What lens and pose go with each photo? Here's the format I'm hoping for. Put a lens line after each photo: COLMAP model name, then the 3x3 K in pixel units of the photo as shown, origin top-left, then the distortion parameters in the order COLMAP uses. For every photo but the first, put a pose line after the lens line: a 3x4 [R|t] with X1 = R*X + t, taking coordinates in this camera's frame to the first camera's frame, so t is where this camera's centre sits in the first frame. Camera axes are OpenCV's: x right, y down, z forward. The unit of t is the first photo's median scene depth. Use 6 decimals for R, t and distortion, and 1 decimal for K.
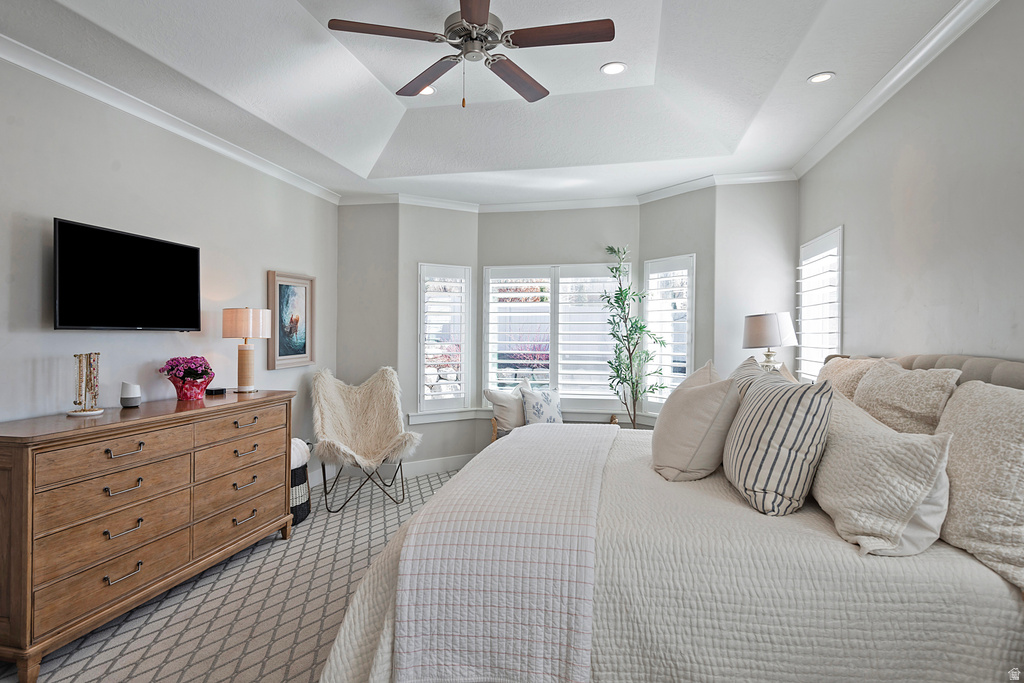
lens RADIAL K [[543.4, 0, 512.5], [0, 543.4, 340.6], [0, 0, 1]] dist [0.002453, 0.000036]
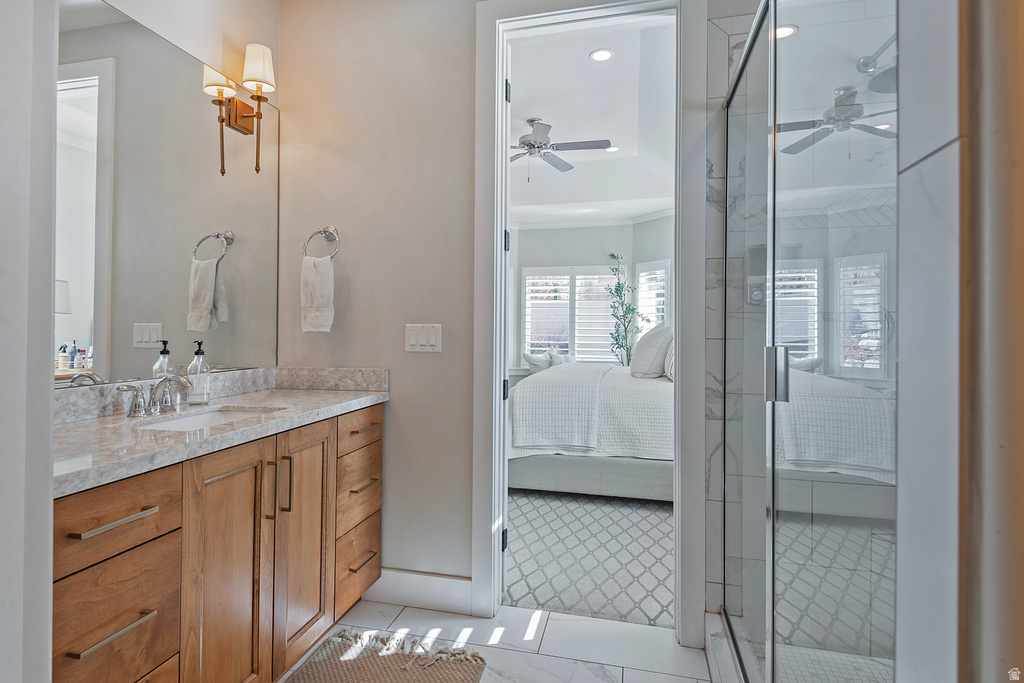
lens RADIAL K [[524.1, 0, 508.4], [0, 524.1, 332.1], [0, 0, 1]] dist [-0.001457, -0.000411]
pose [[0.999627, 0.003121, -0.027117, -0.055154], [-0.003348, 0.999960, -0.008332, 0.046301], [0.027090, 0.008420, 0.999598, -0.389145]]
